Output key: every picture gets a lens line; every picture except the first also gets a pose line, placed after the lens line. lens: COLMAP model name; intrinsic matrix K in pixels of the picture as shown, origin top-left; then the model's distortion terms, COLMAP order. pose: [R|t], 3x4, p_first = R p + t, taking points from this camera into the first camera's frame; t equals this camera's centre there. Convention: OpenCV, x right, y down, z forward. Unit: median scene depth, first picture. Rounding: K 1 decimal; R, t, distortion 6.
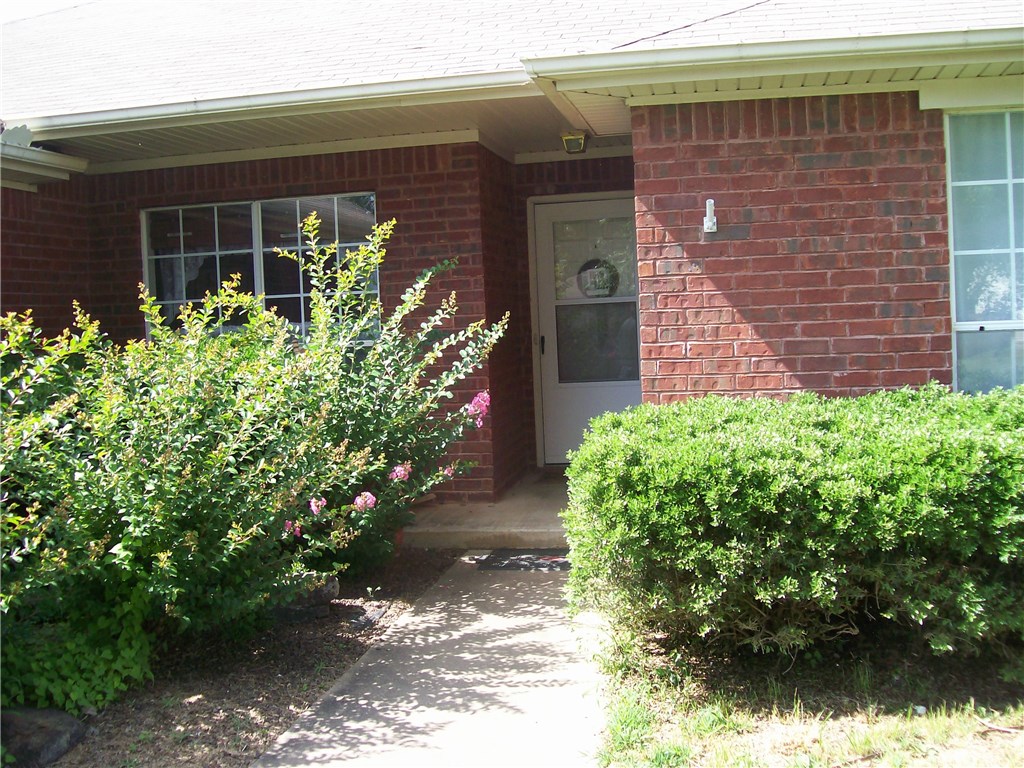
lens RADIAL K [[1115.1, 0, 513.1], [0, 1115.1, 380.3], [0, 0, 1]] dist [-0.102505, 0.000000]
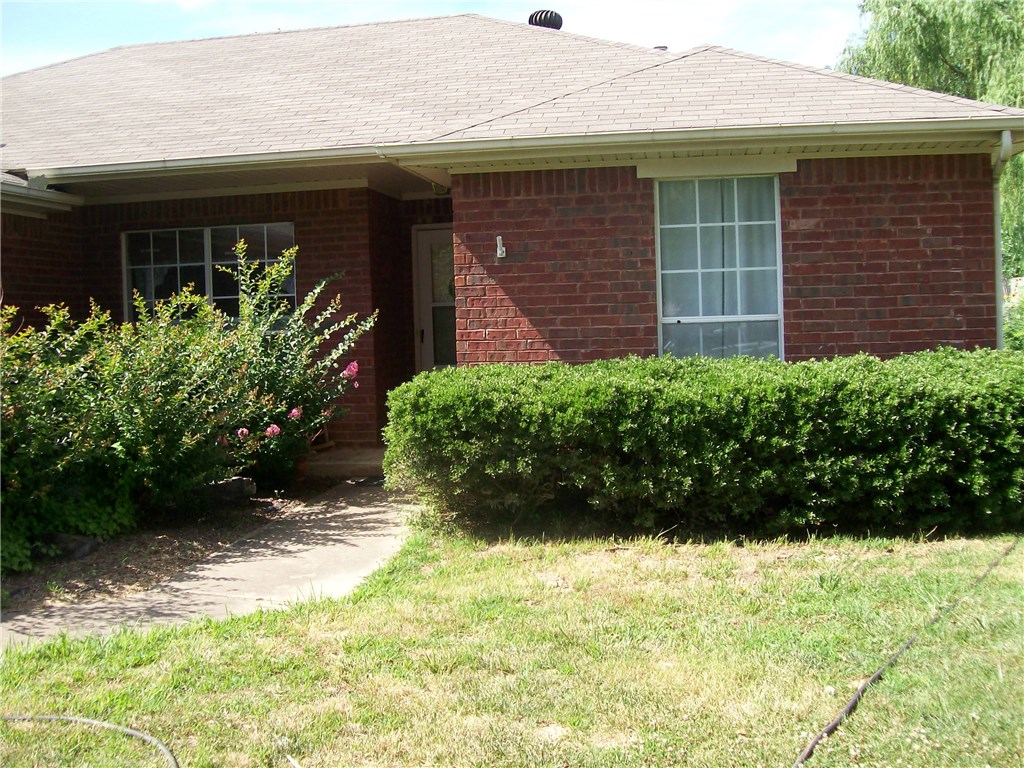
lens RADIAL K [[1115.1, 0, 483.9], [0, 1115.1, 378.7], [0, 0, 1]] dist [-0.102505, 0.000000]
pose [[0.999897, 0.009883, 0.010415, 0.142771], [-0.009809, 0.999927, -0.007113, 0.045440], [-0.010484, 0.007010, 0.999920, -0.541579]]
